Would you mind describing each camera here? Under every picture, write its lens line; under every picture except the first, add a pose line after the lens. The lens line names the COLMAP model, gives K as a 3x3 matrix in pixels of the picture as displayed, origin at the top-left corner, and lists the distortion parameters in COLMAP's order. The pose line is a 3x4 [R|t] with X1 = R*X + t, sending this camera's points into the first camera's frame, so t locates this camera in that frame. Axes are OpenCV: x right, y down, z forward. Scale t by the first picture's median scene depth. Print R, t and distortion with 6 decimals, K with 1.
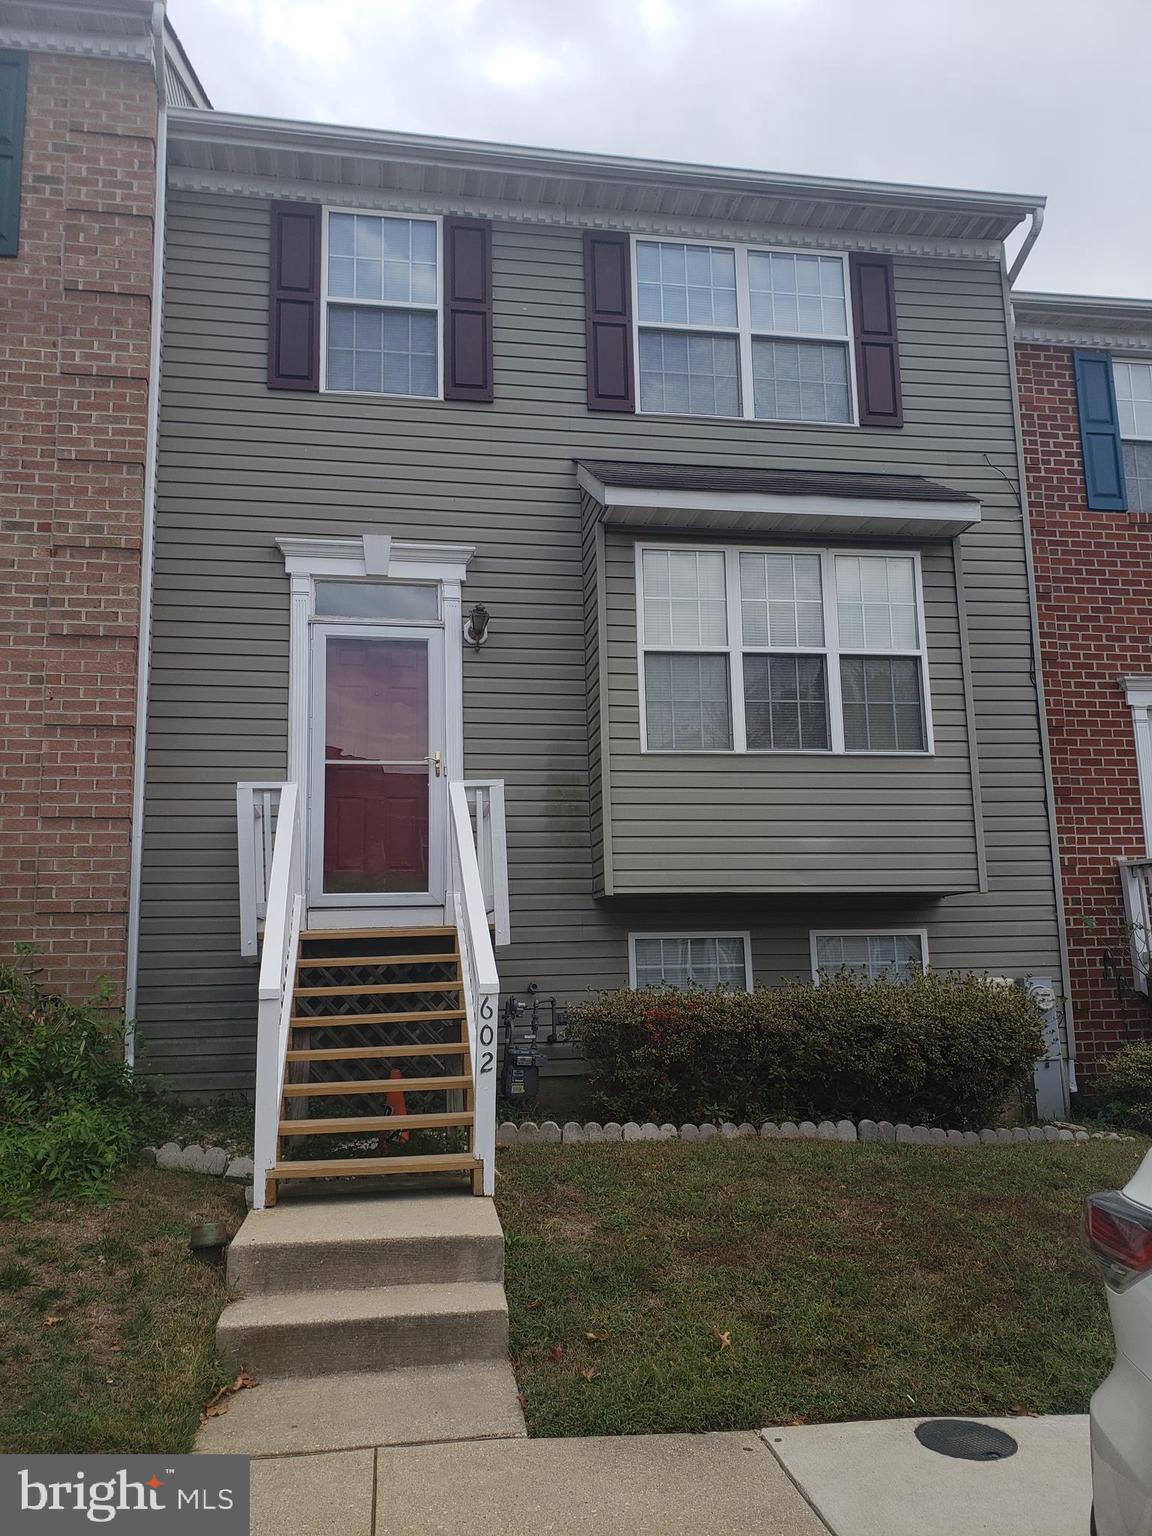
lens RADIAL K [[1197.1, 0, 568.8], [0, 1197.1, 782.5], [0, 0, 1]] dist [0.033544, -0.025101]
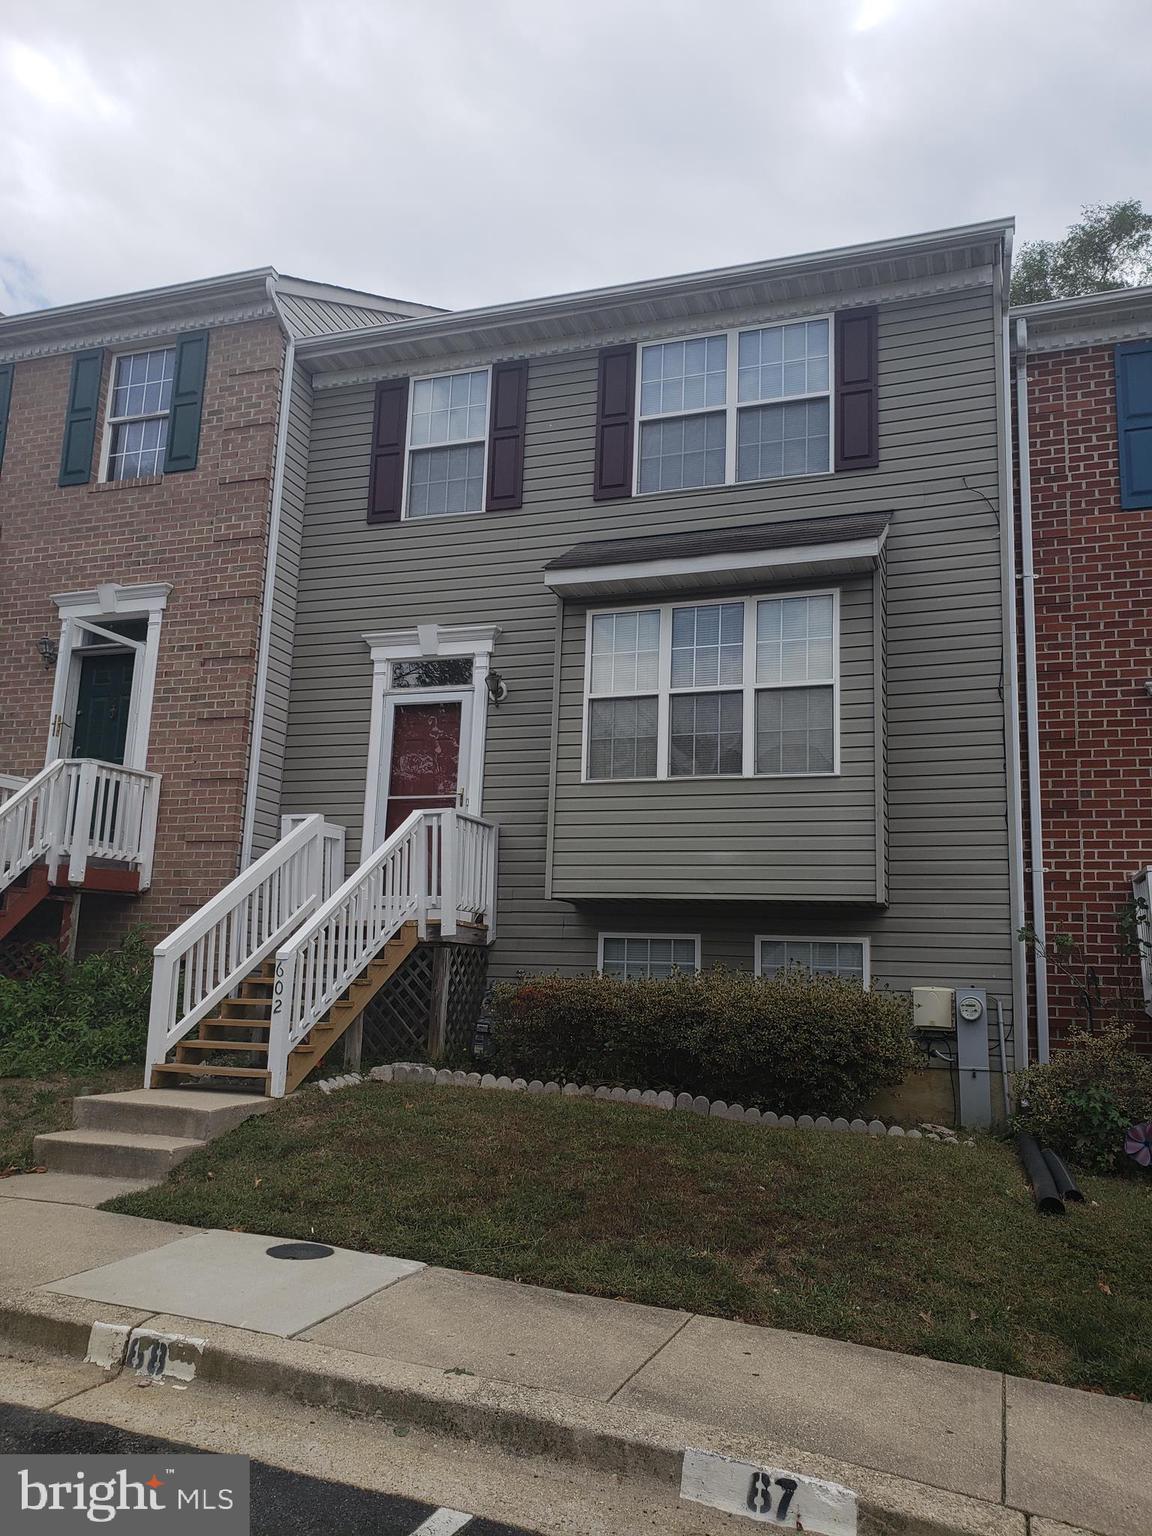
lens RADIAL K [[1197.1, 0, 577.2], [0, 1197.1, 779.6], [0, 0, 1]] dist [0.033544, -0.025101]
pose [[0.869304, -0.035566, -0.492997, 0.617489], [0.024214, 0.999275, -0.029393, 0.006949], [0.493684, 0.013614, 0.869535, -0.056751]]
